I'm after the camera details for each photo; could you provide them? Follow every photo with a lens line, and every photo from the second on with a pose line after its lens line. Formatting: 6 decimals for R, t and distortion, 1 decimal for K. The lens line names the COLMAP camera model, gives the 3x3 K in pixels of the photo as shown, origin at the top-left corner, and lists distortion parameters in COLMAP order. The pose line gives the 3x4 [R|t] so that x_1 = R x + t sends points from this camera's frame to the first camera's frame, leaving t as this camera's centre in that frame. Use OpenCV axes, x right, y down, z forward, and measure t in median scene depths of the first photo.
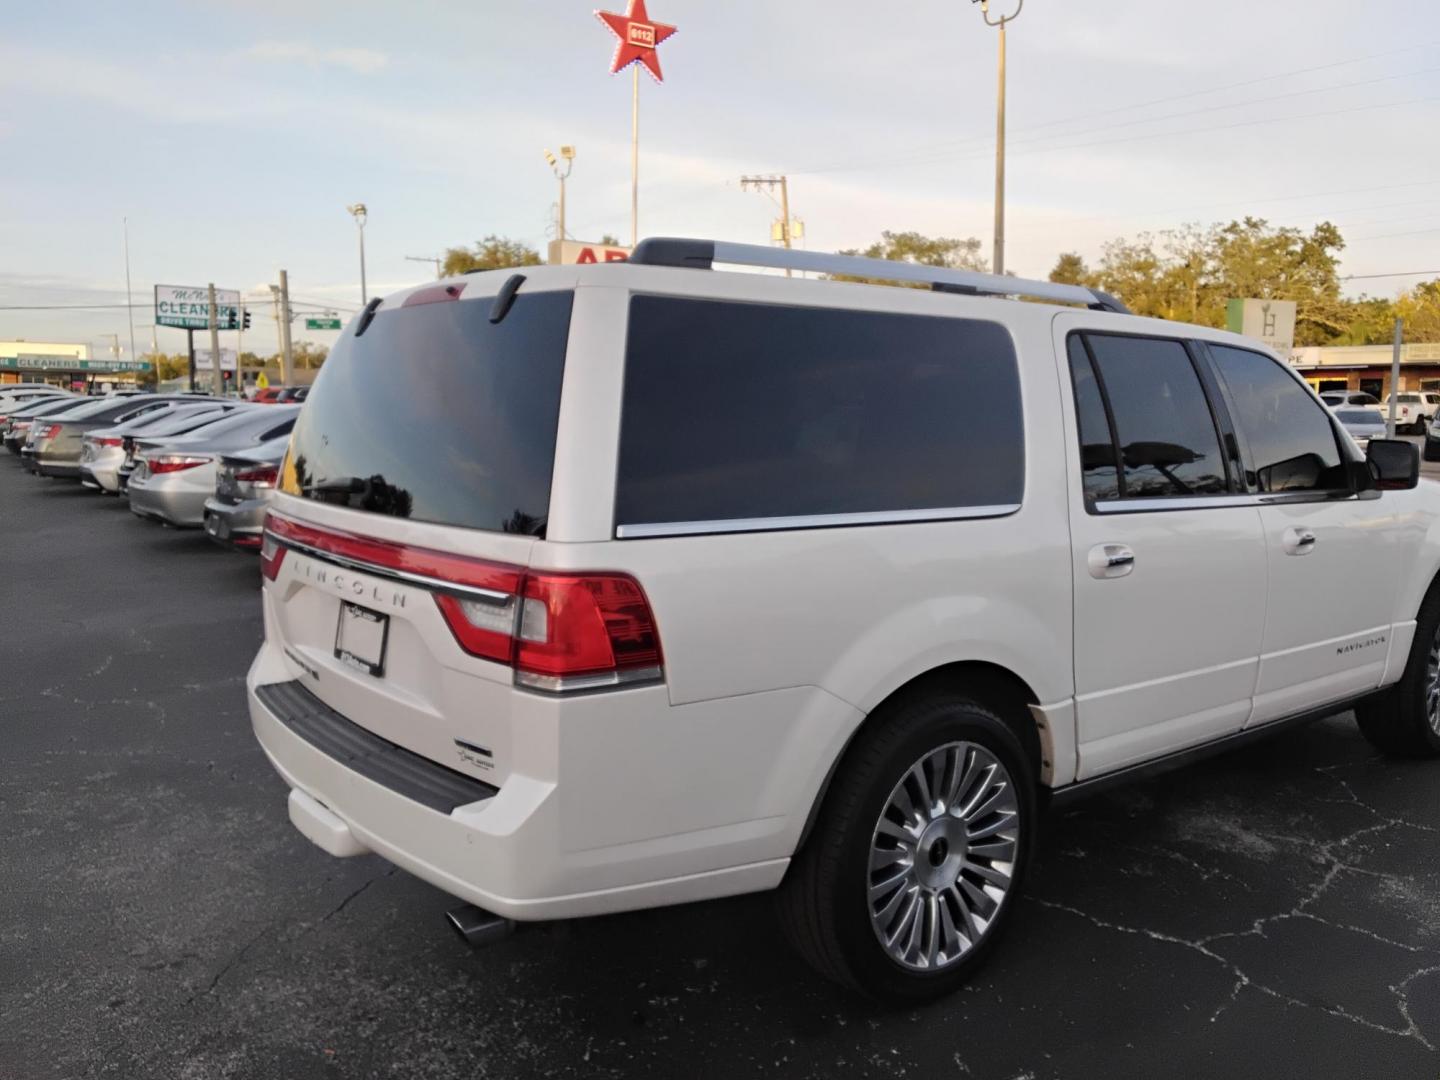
lens RADIAL K [[1131.2, 0, 737.4], [0, 1131.2, 544.6], [0, 0, 1]] dist [0.105410, -0.145276]
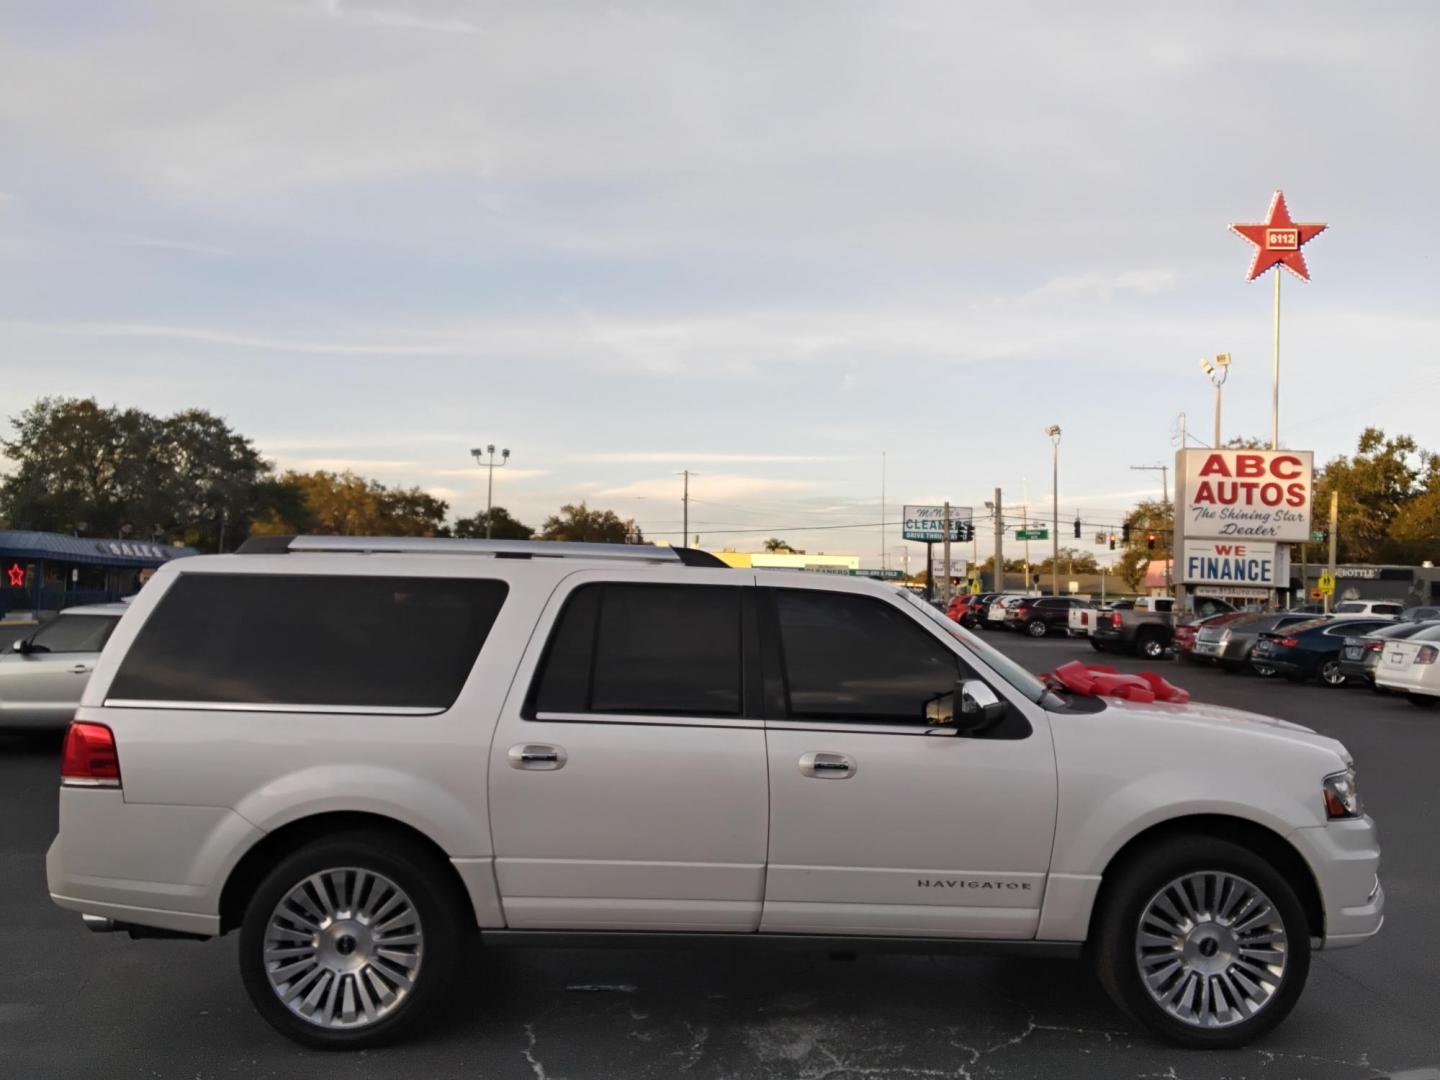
lens RADIAL K [[1131.2, 0, 737.4], [0, 1131.2, 544.6], [0, 0, 1]] dist [0.105410, -0.145276]
pose [[0.802625, -0.019019, -0.596181, 0.120172], [-0.086714, 0.985153, -0.148169, -0.004951], [0.590147, 0.170621, 0.789059, 0.004164]]
